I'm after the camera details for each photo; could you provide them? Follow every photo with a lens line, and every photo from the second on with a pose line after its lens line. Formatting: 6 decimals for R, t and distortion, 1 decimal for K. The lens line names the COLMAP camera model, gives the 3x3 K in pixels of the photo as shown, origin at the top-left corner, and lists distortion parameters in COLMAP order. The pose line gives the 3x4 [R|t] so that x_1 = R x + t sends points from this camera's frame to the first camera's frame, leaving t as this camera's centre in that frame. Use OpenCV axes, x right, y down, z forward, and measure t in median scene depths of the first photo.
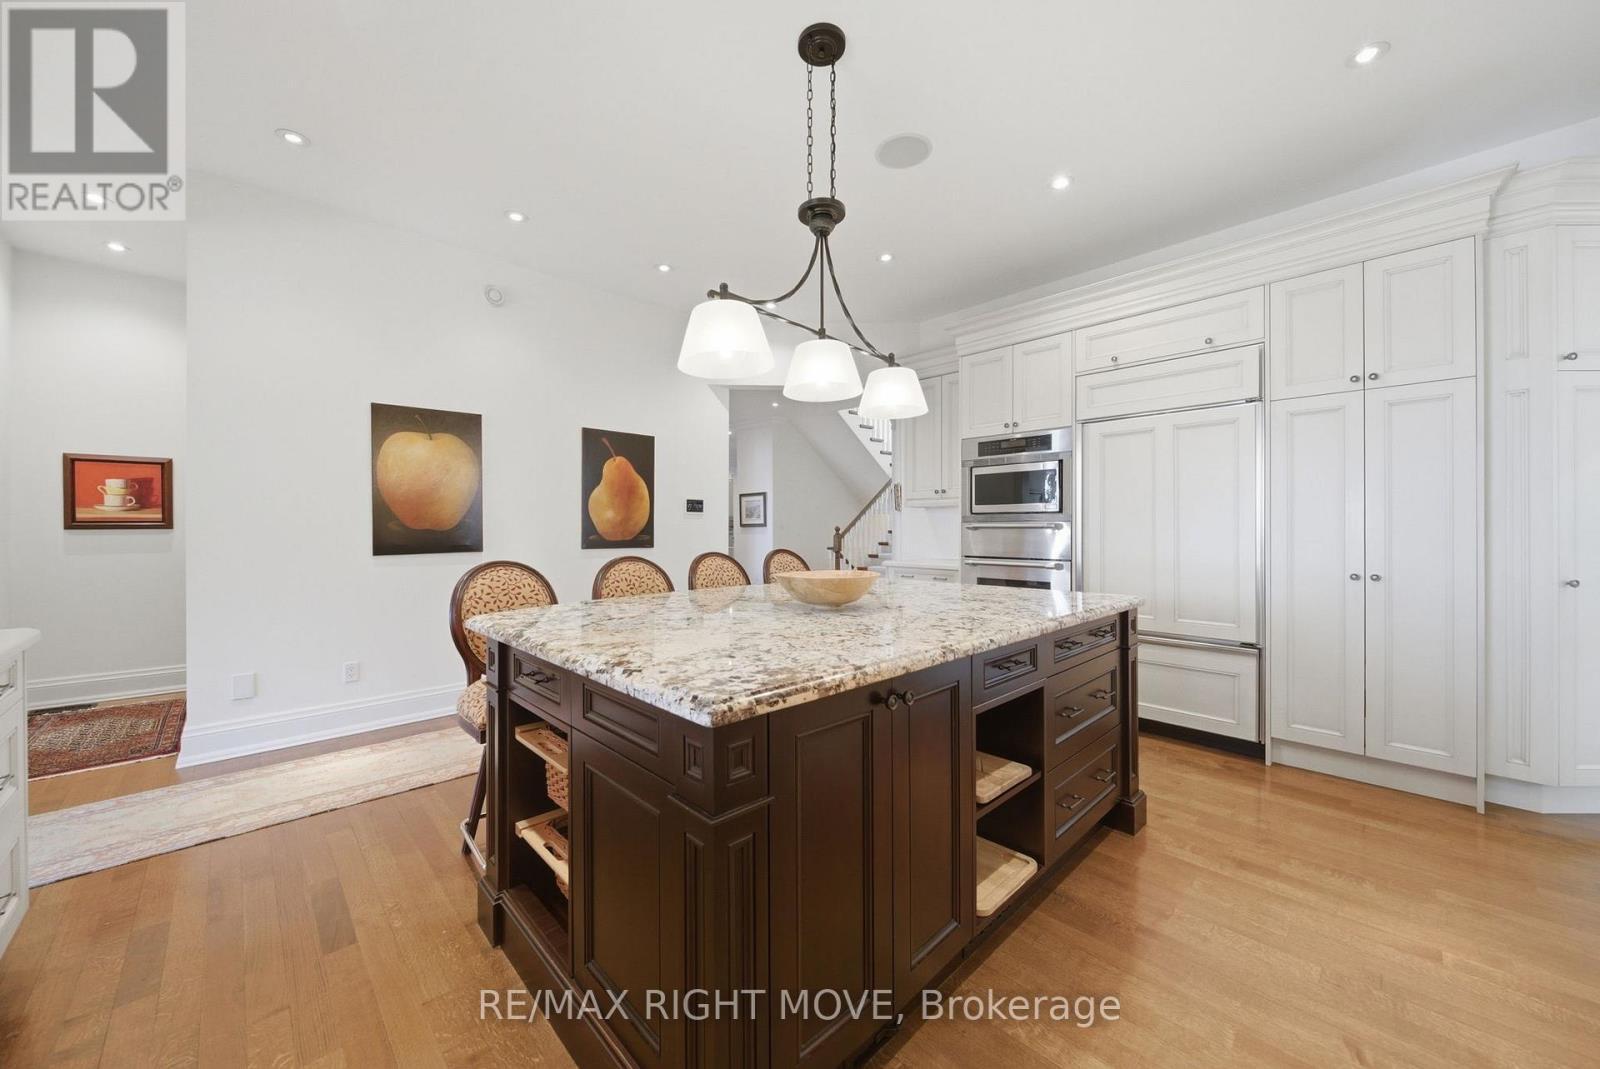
lens RADIAL K [[576.8, 0, 800.5], [0, 576.8, 530.2], [0, 0, 1]] dist [-0.000180, -0.000012]
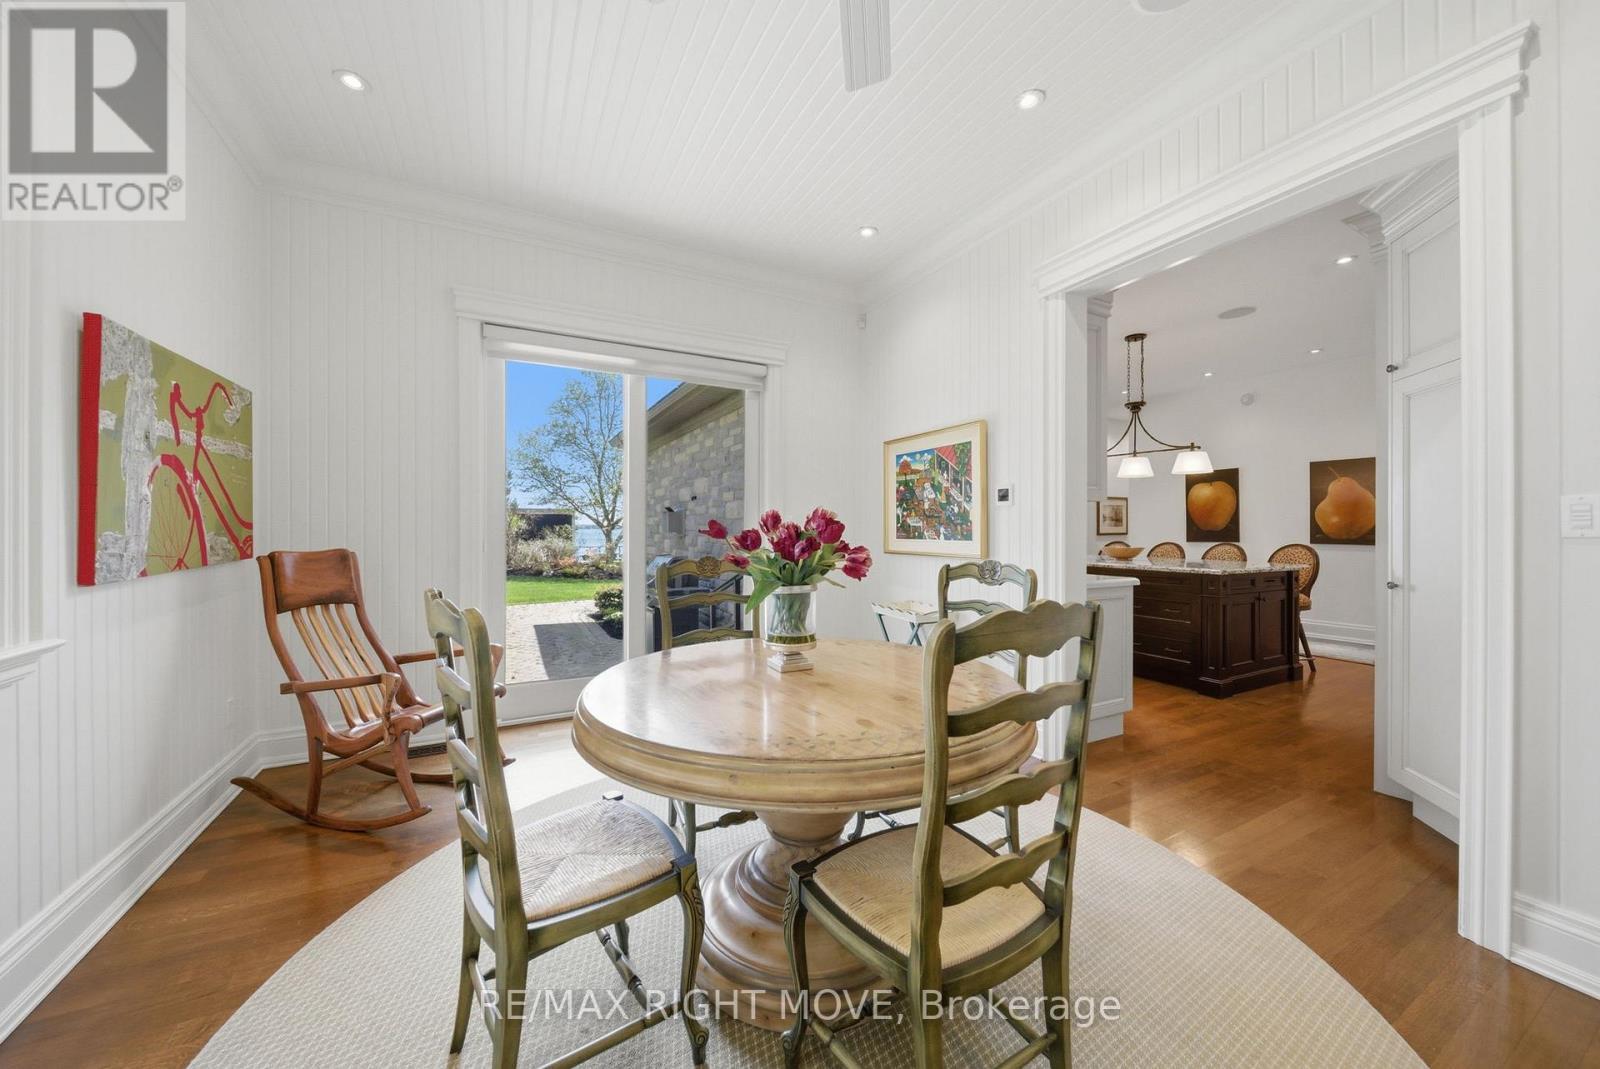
lens RADIAL K [[576.8, 0, 800.5], [0, 576.8, 530.2], [0, 0, 1]] dist [-0.000180, -0.000012]
pose [[-0.269808, 0.004967, -0.962901, 1.406141], [0.002096, 0.999987, 0.004571, -0.010127], [0.962912, -0.000785, -0.269815, 0.131000]]
